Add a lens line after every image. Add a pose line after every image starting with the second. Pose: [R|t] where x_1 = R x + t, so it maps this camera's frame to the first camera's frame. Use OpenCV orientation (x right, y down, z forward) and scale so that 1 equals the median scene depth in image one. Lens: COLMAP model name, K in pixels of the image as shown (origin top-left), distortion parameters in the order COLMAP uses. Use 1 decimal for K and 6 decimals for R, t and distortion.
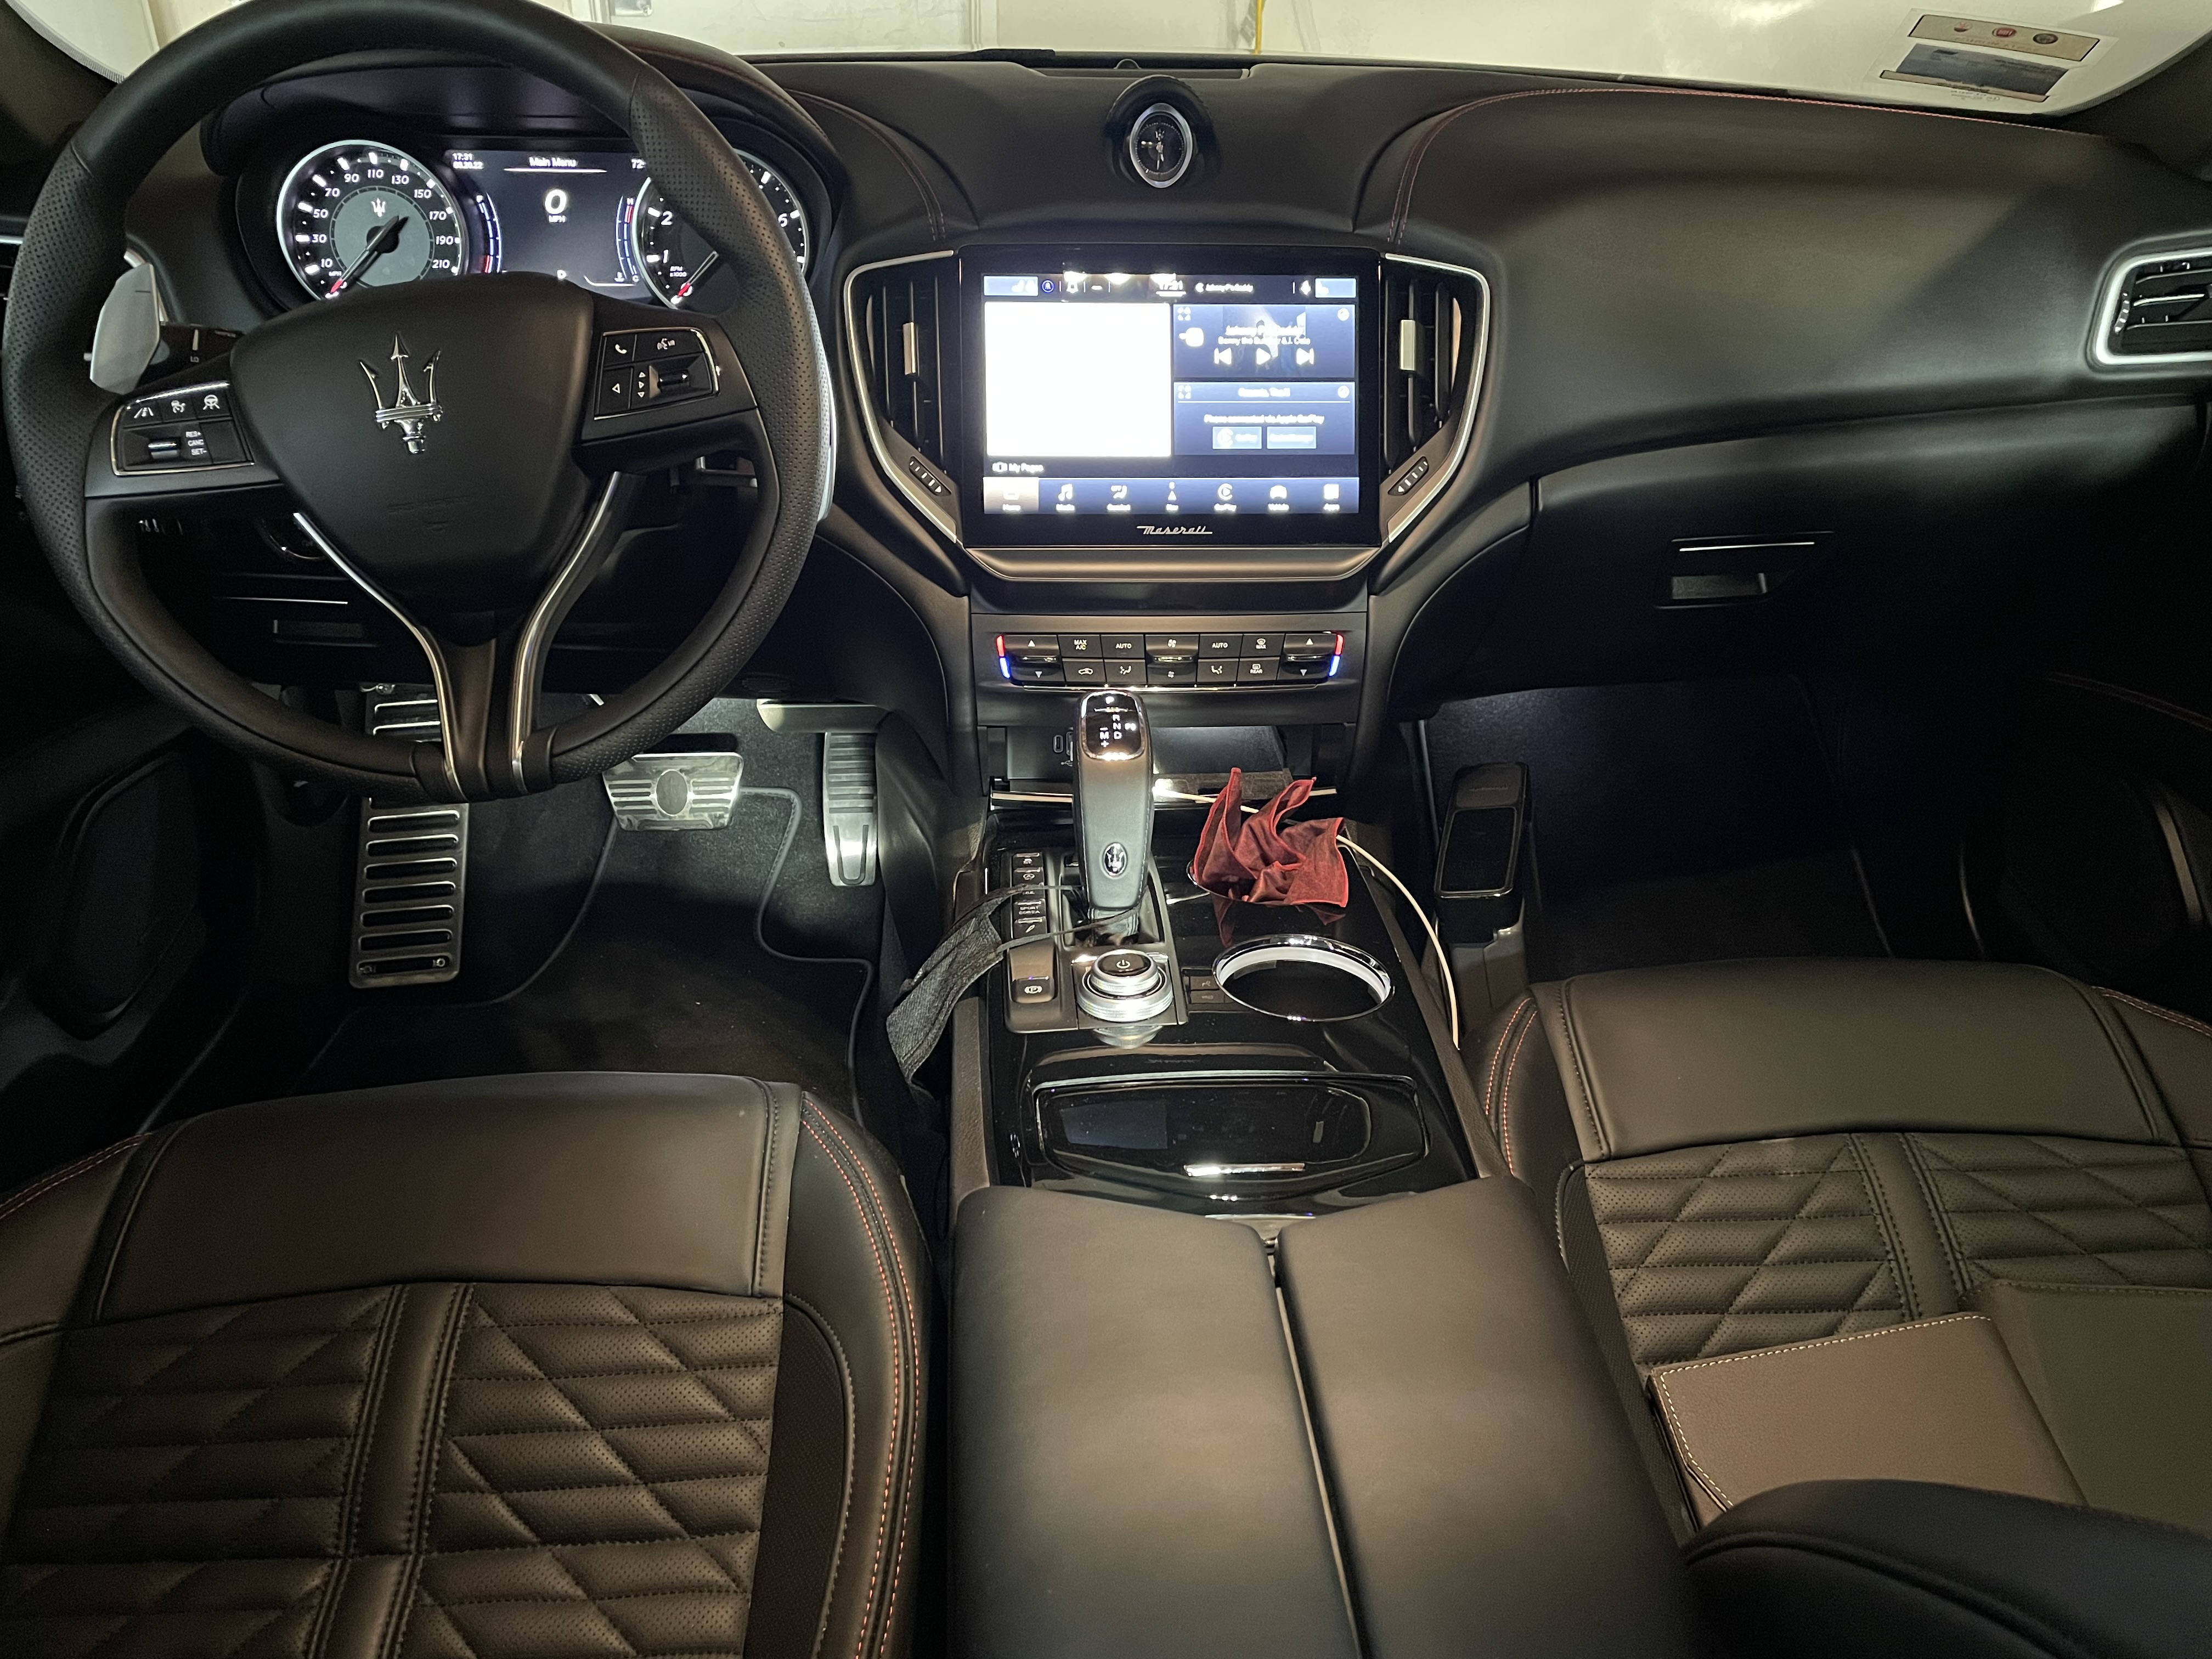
lens RADIAL K [[1649.0, 0, 1106.0], [0, 1649.0, 829.5], [0, 0, 1]] dist [0.060053, -0.086312]
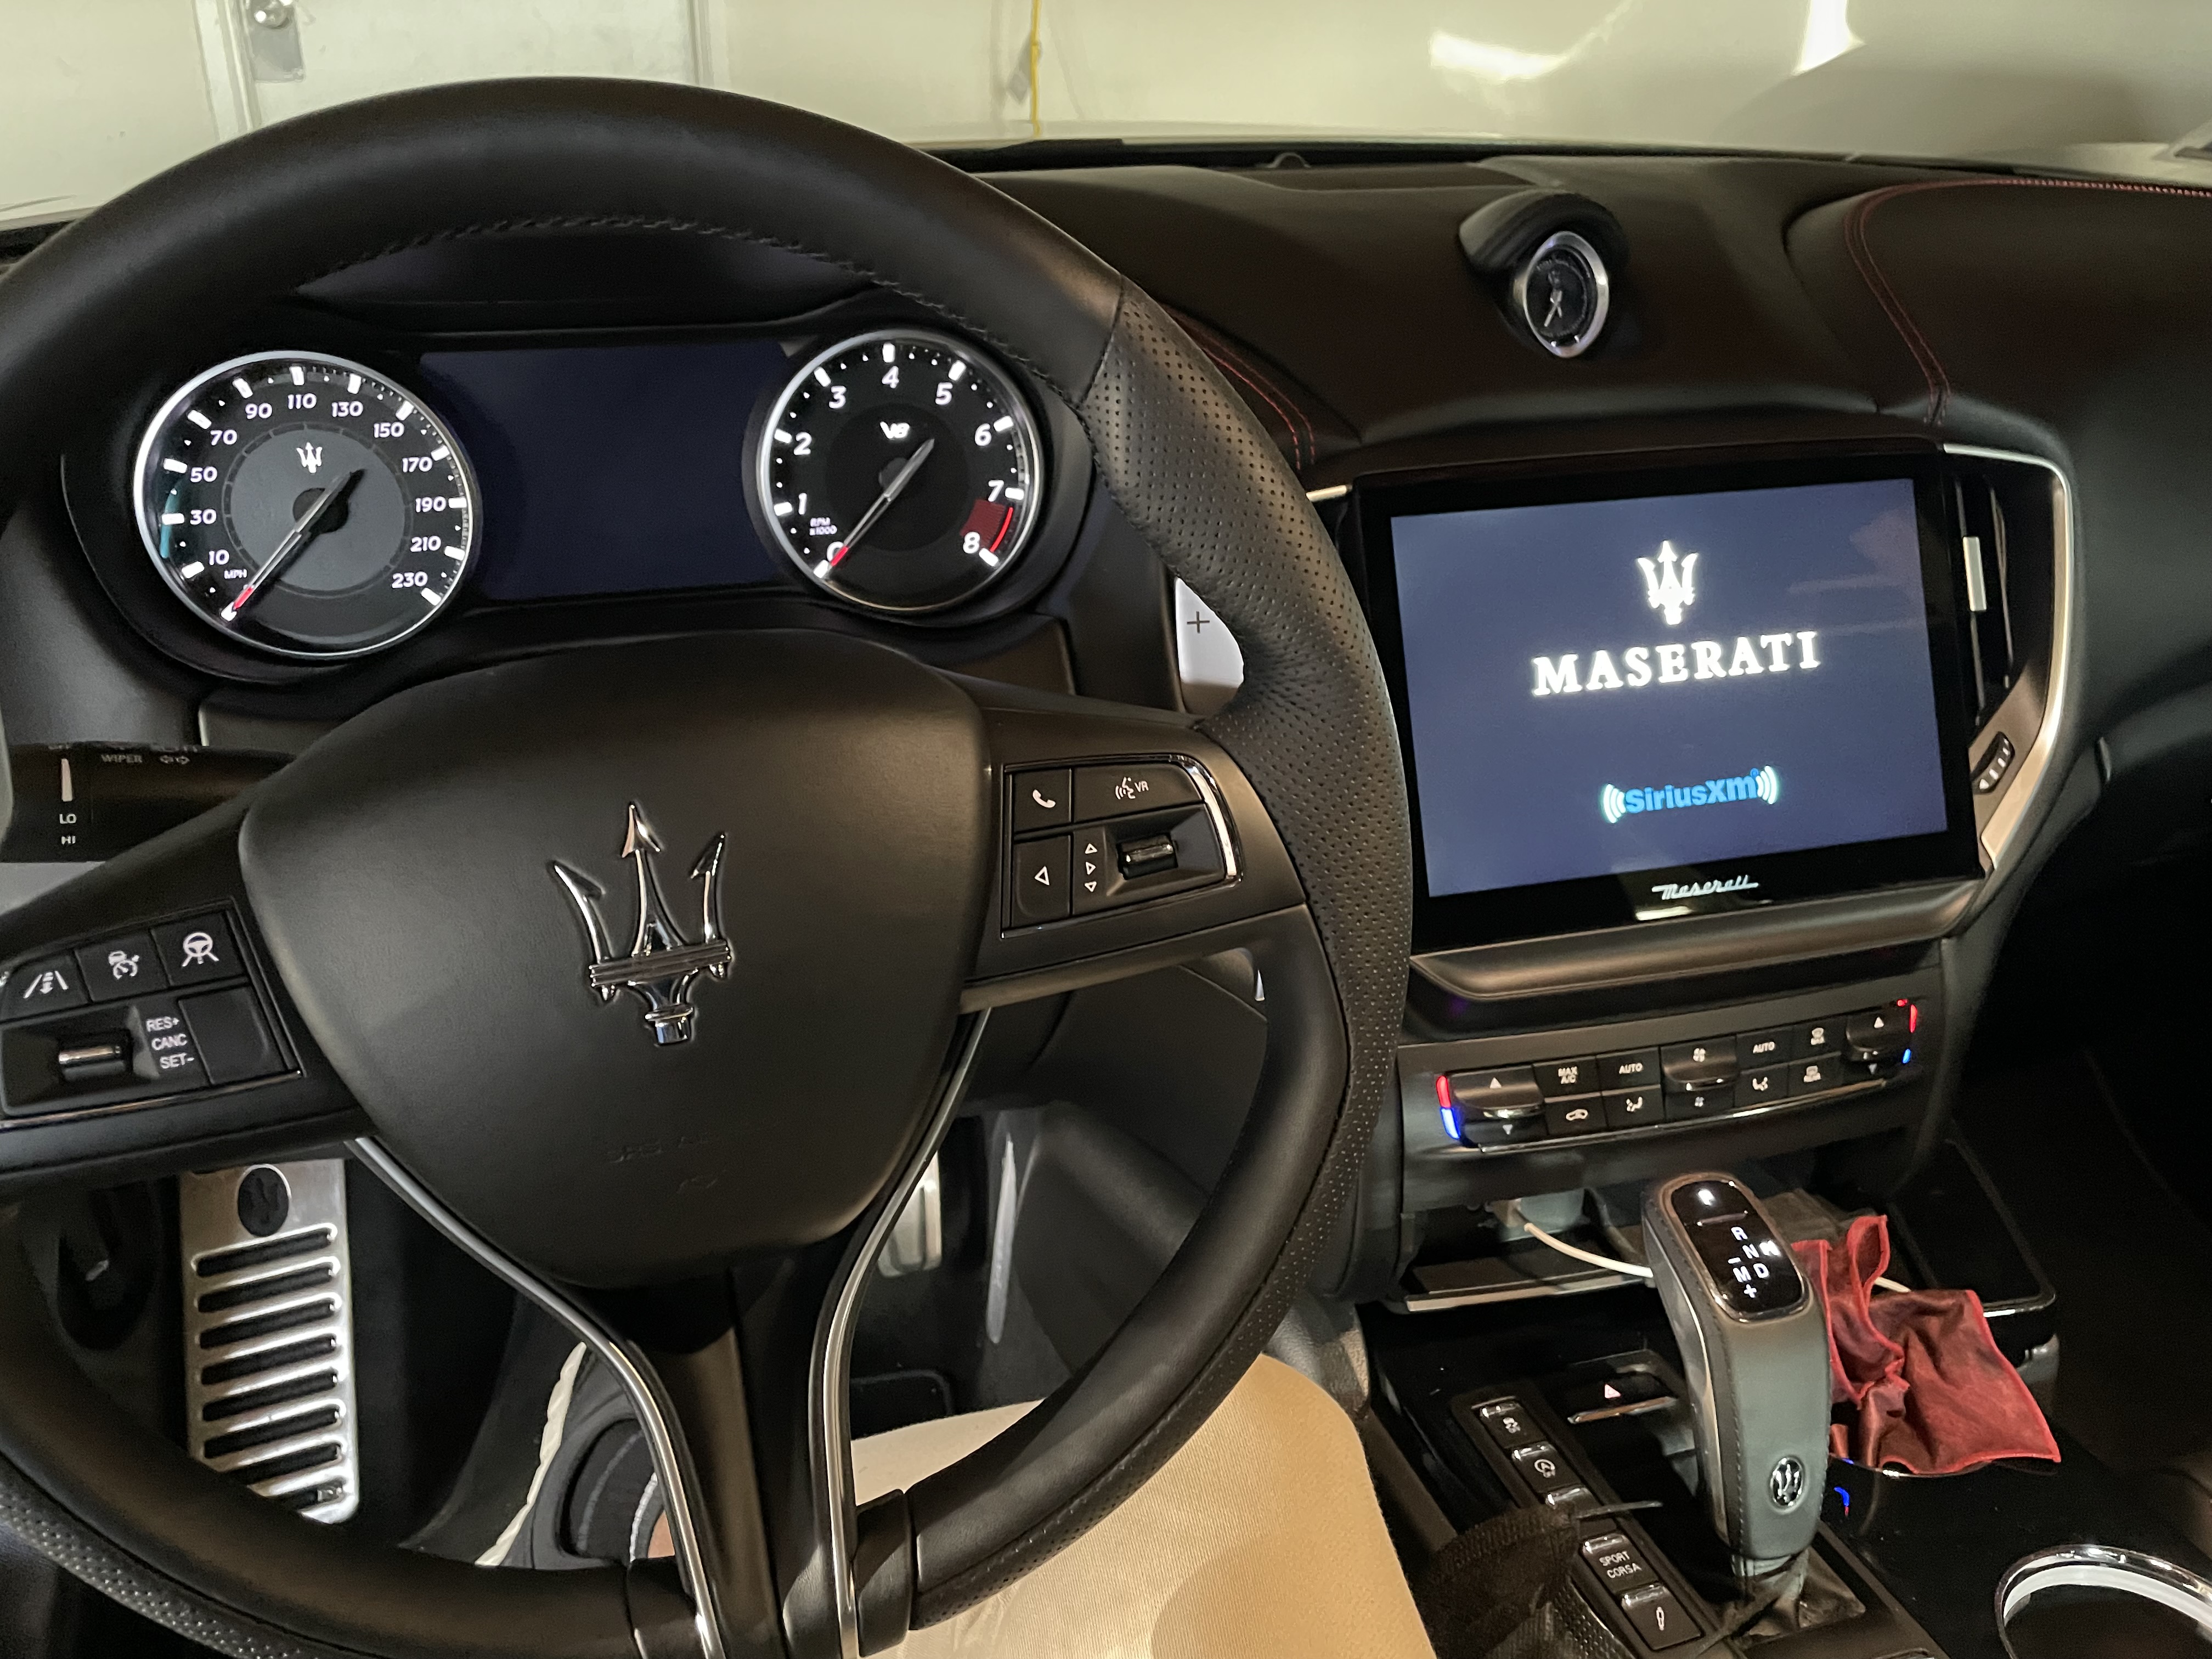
lens RADIAL K [[1735.8, 0, 1106.0], [0, 1735.8, 829.5], [0, 0, 1]] dist [0.090417, -0.189633]
pose [[0.976708, -0.099886, 0.189904, -0.296092], [0.107014, 0.993874, -0.027628, -0.199303], [-0.185981, 0.047307, 0.981414, 0.358590]]
